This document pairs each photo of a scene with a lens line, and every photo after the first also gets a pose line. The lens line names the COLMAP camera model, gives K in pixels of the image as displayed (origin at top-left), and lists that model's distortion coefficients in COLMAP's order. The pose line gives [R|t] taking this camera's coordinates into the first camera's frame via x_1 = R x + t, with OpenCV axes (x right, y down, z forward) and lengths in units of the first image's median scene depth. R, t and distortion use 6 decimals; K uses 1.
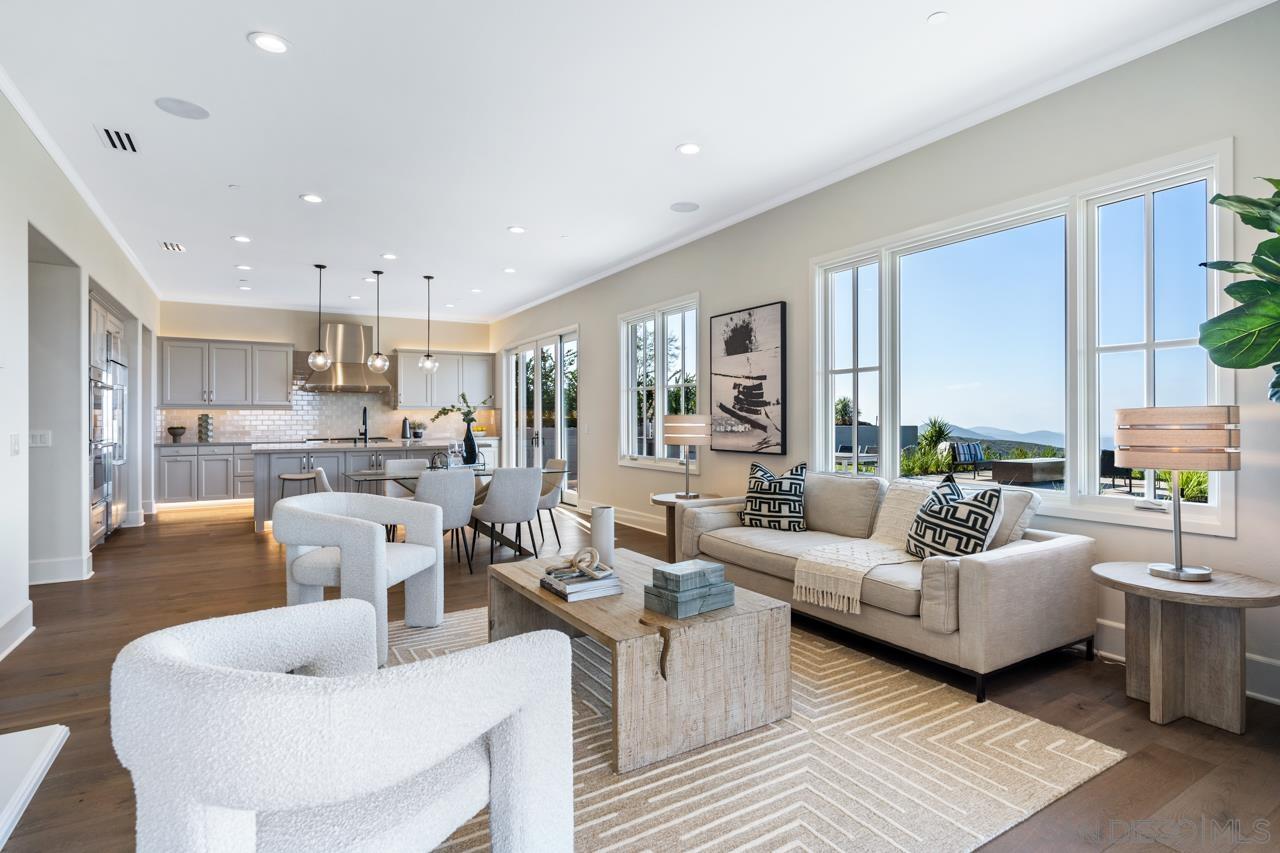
lens RADIAL K [[640.2, 0, 642.2], [0, 640.2, 422.1], [0, 0, 1]] dist [-0.005703, -0.000279]
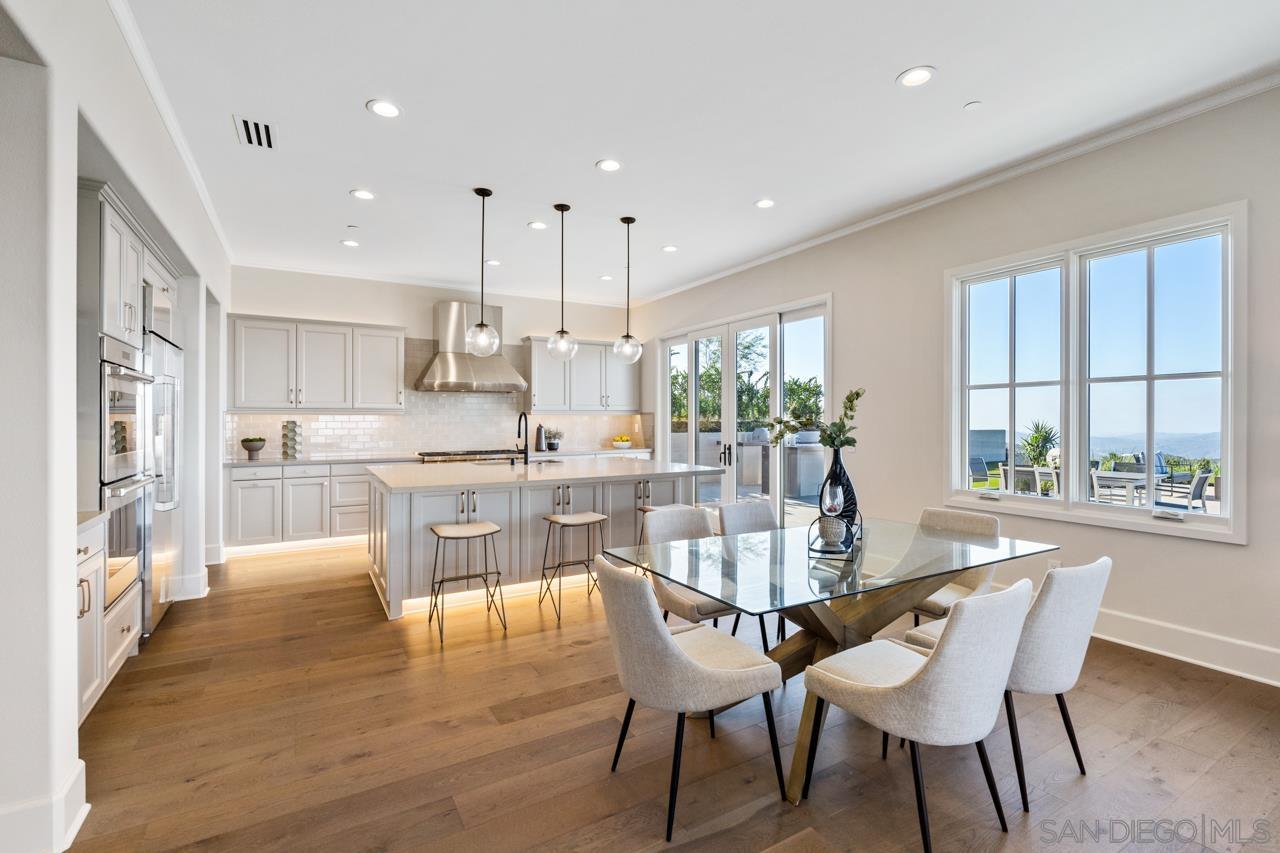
lens RADIAL K [[570.1, 0, 636.0], [0, 570.1, 422.4], [0, 0, 1]] dist [0.001836, 0.000456]
pose [[0.999797, 0.002784, -0.019972, -0.279801], [-0.002759, 0.999995, 0.001279, -0.012736], [0.019975, -0.001223, 0.999800, 0.357618]]
